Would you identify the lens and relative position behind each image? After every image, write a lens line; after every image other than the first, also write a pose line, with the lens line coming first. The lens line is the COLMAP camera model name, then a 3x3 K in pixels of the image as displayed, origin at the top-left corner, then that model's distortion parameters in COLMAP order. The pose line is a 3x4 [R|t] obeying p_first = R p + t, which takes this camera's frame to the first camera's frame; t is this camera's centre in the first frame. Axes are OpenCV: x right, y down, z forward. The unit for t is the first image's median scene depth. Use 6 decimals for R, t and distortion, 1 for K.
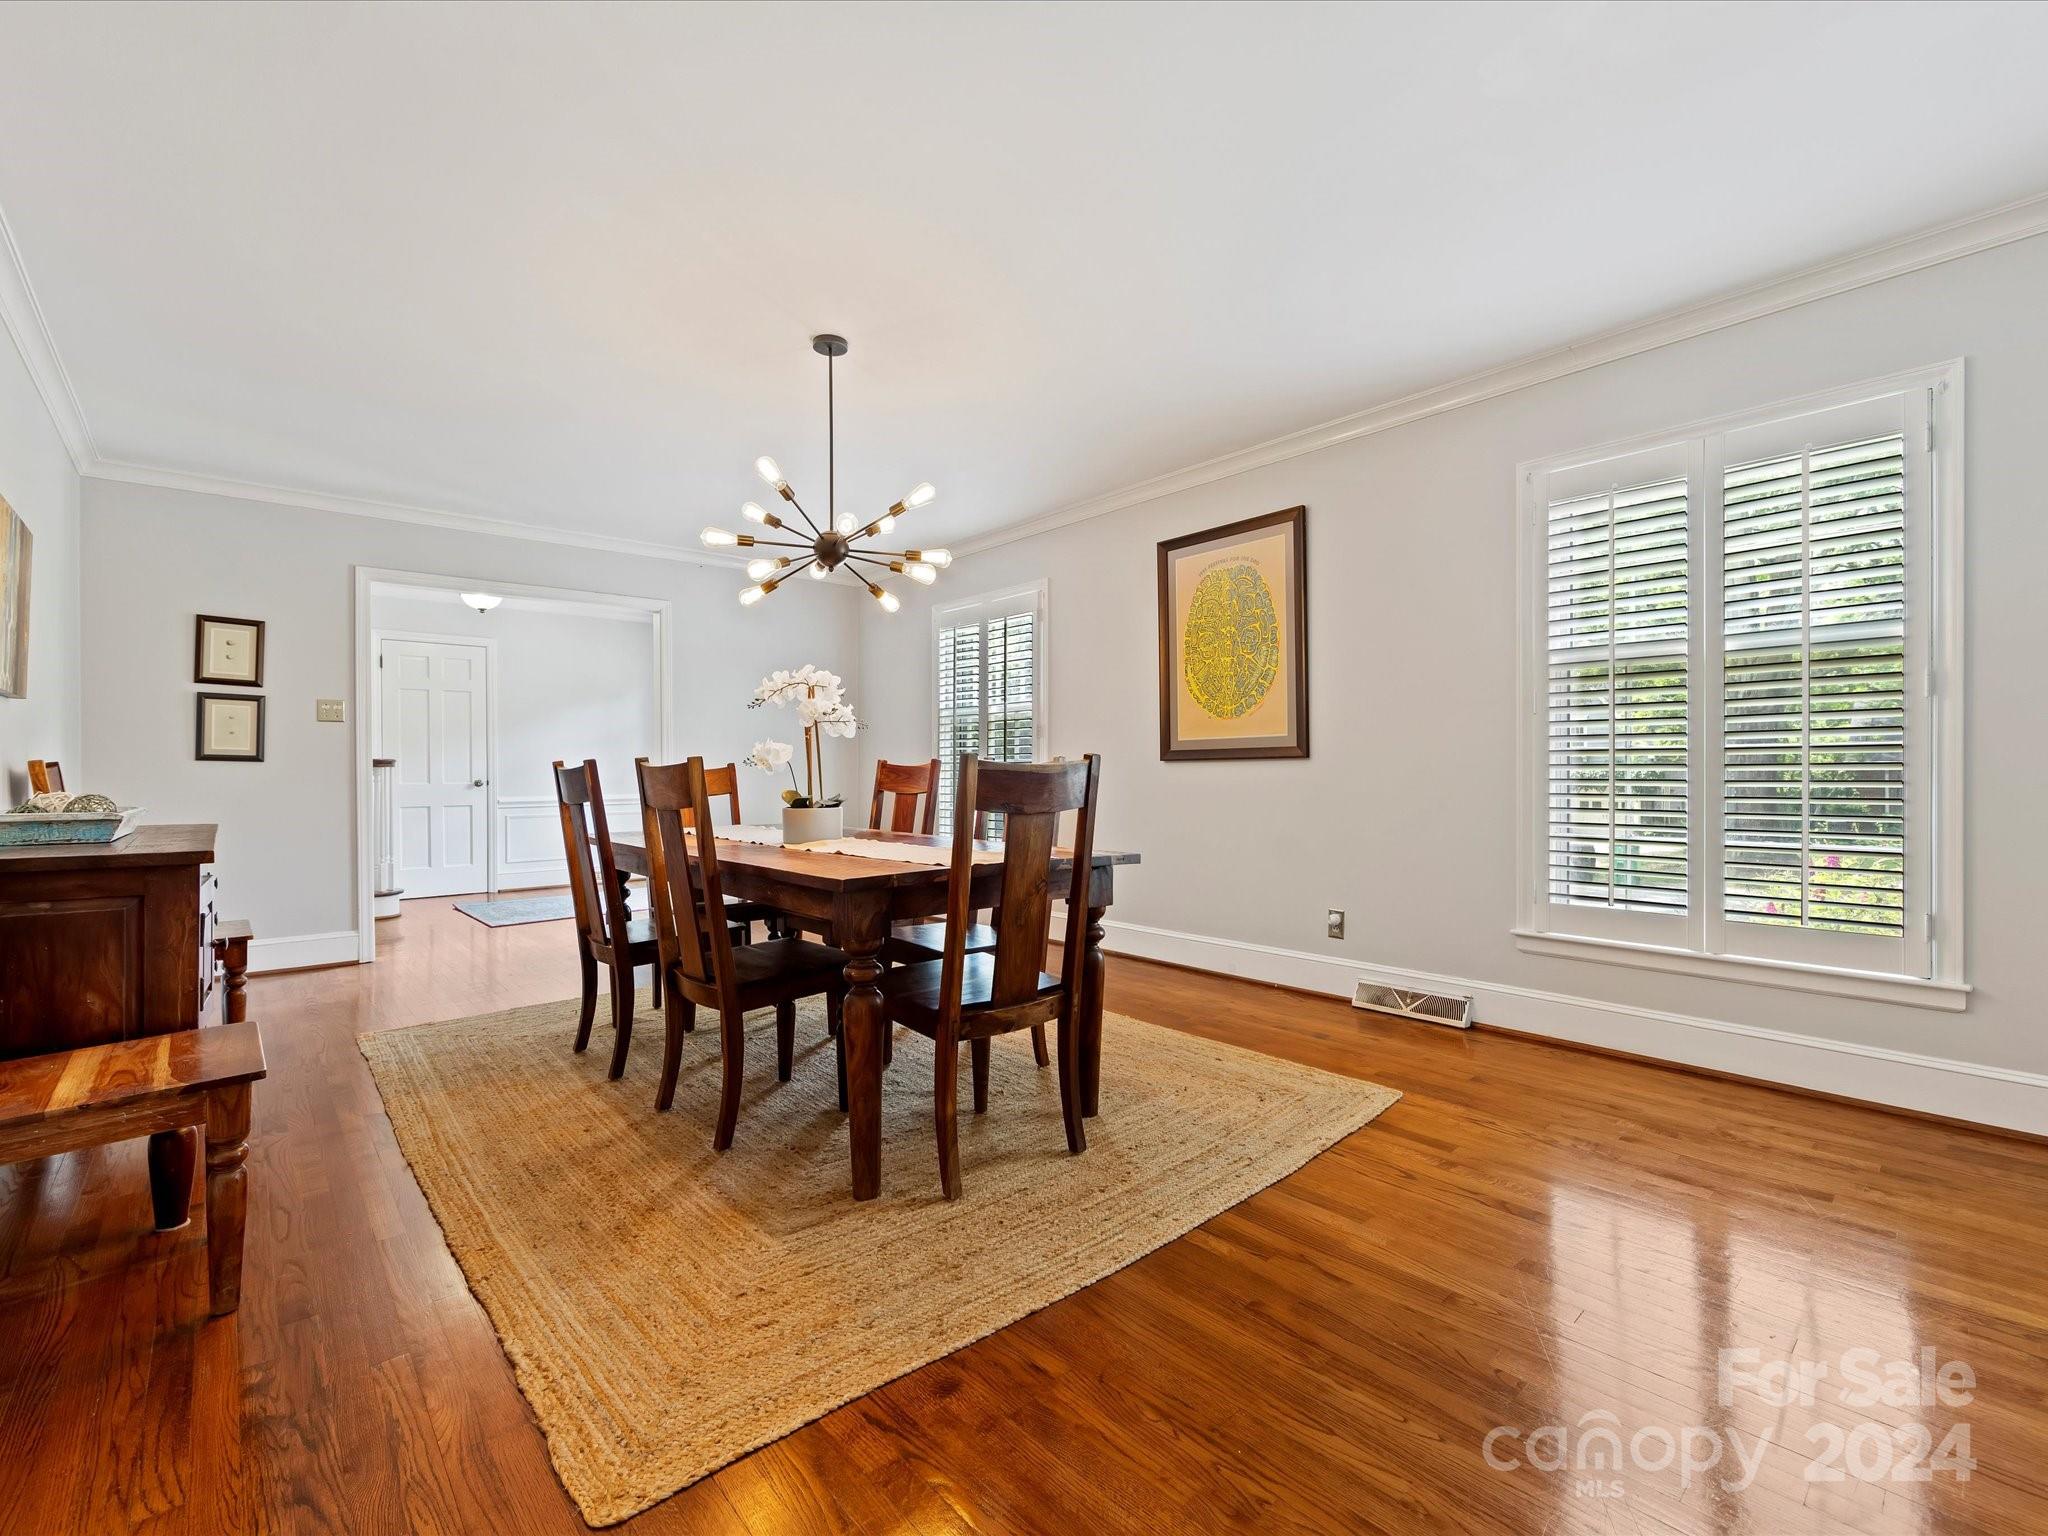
lens RADIAL K [[915.1, 0, 1024.0], [0, 915.1, 768.0], [0, 0, 1]] dist [-0.000330, -0.000060]
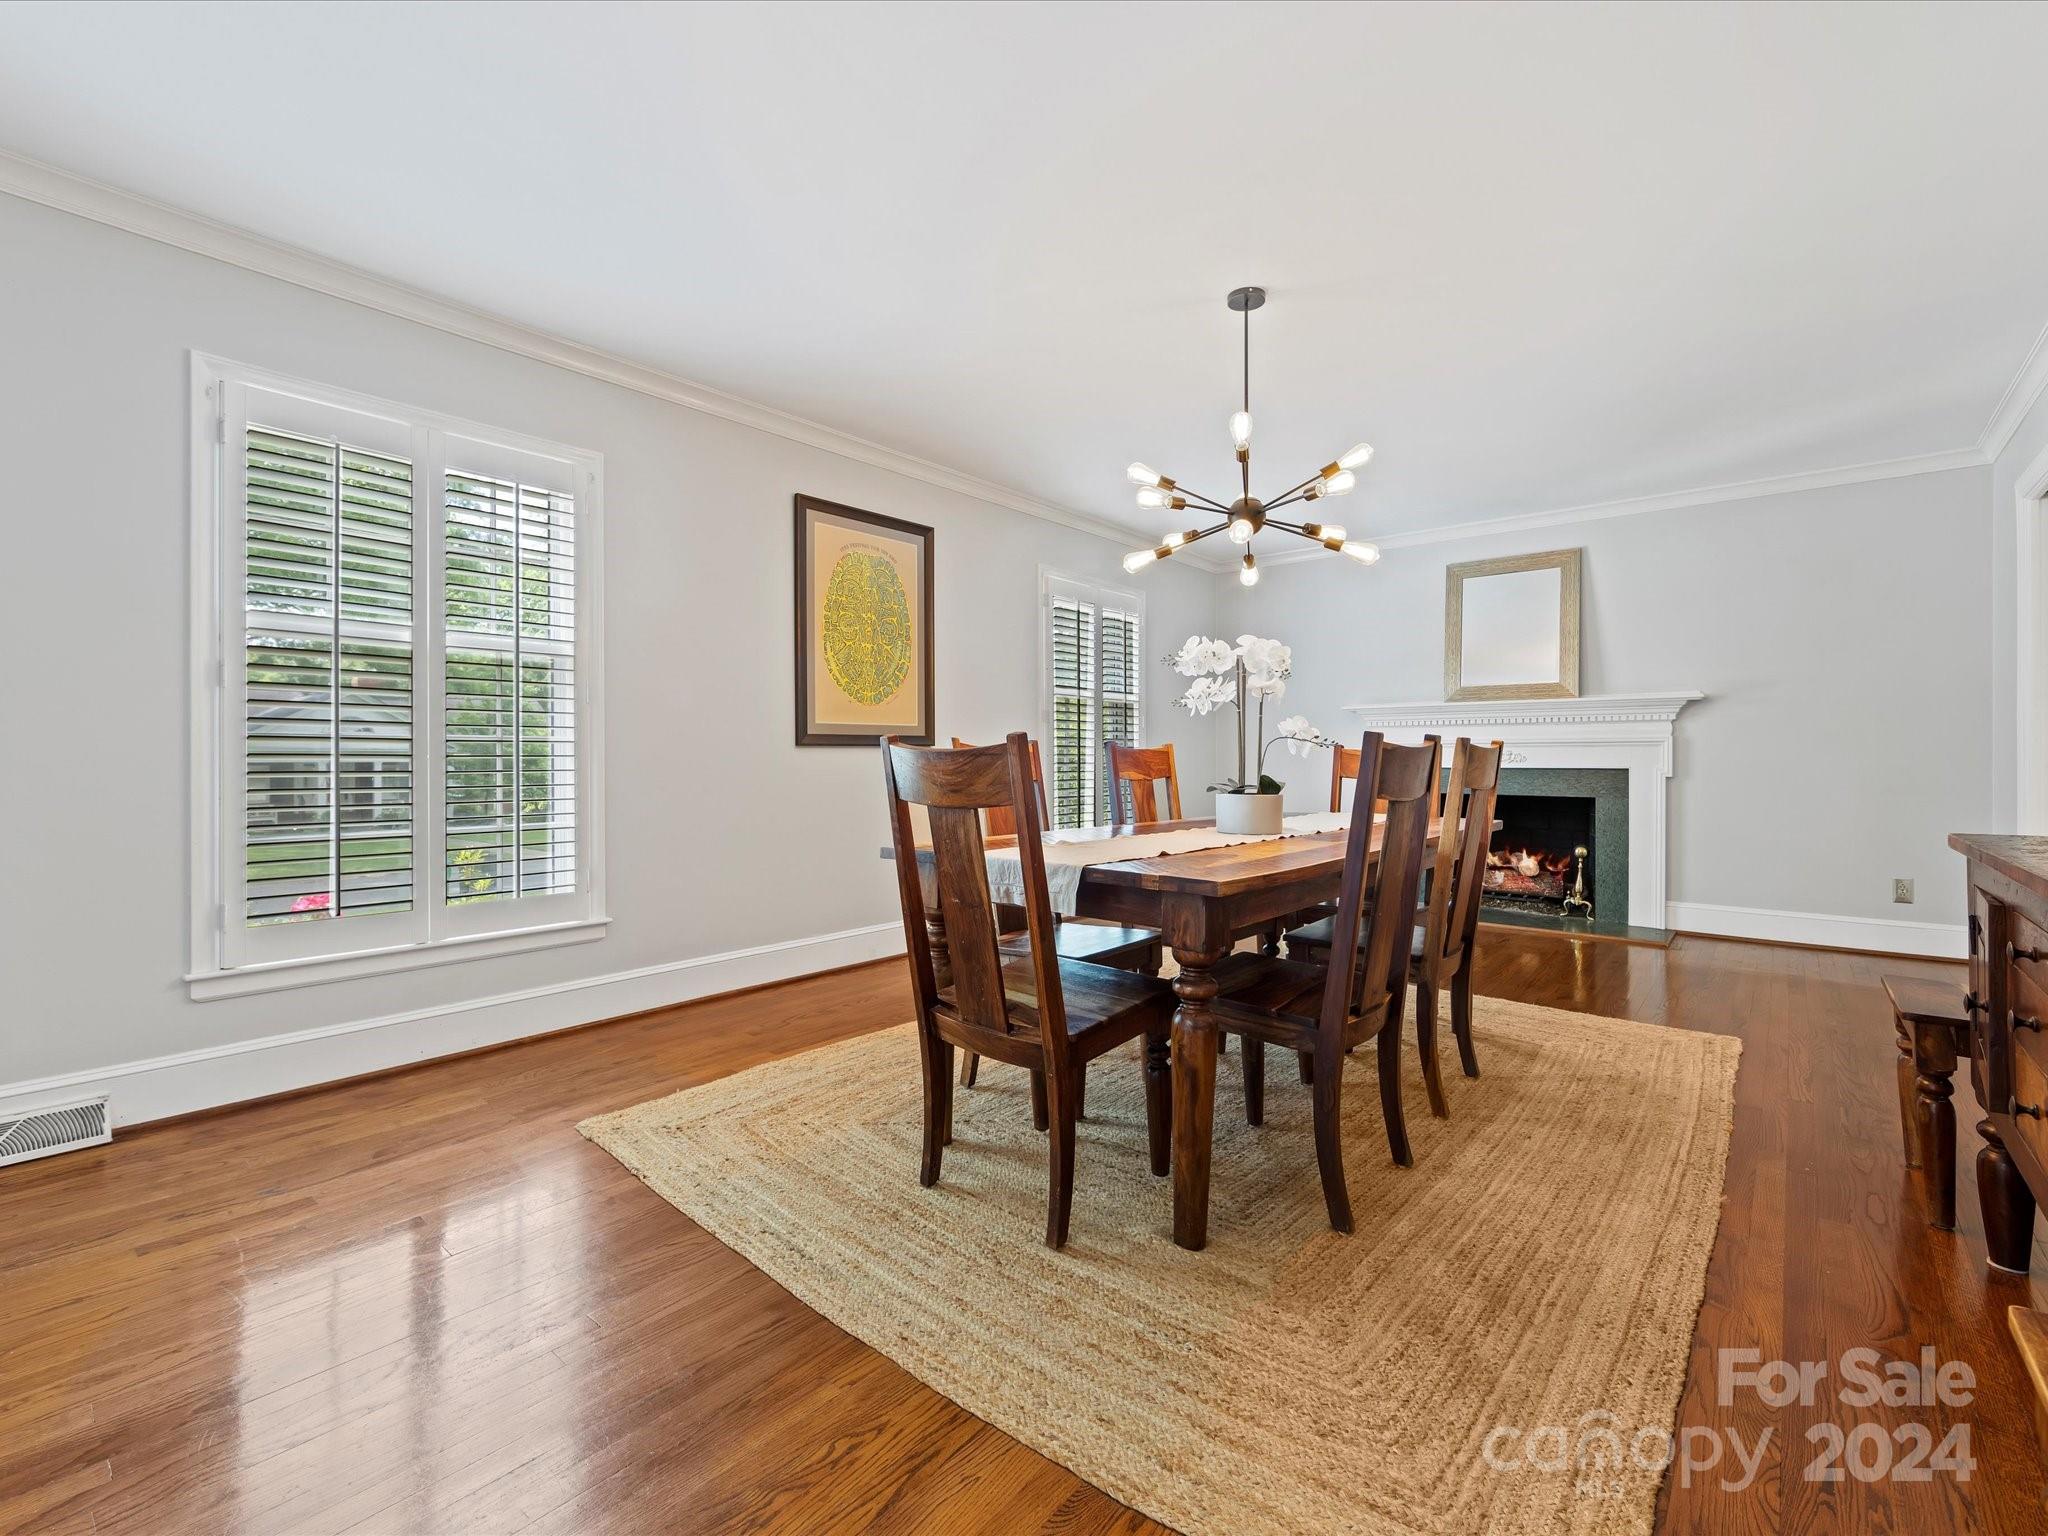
lens RADIAL K [[915.1, 0, 1024.0], [0, 915.1, 768.0], [0, 0, 1]] dist [-0.000330, -0.000060]
pose [[-0.150035, 0.008175, 0.988647, -0.756822], [0.011053, 0.999917, -0.006591, 0.021908], [-0.988619, 0.009939, -0.150112, 0.946618]]
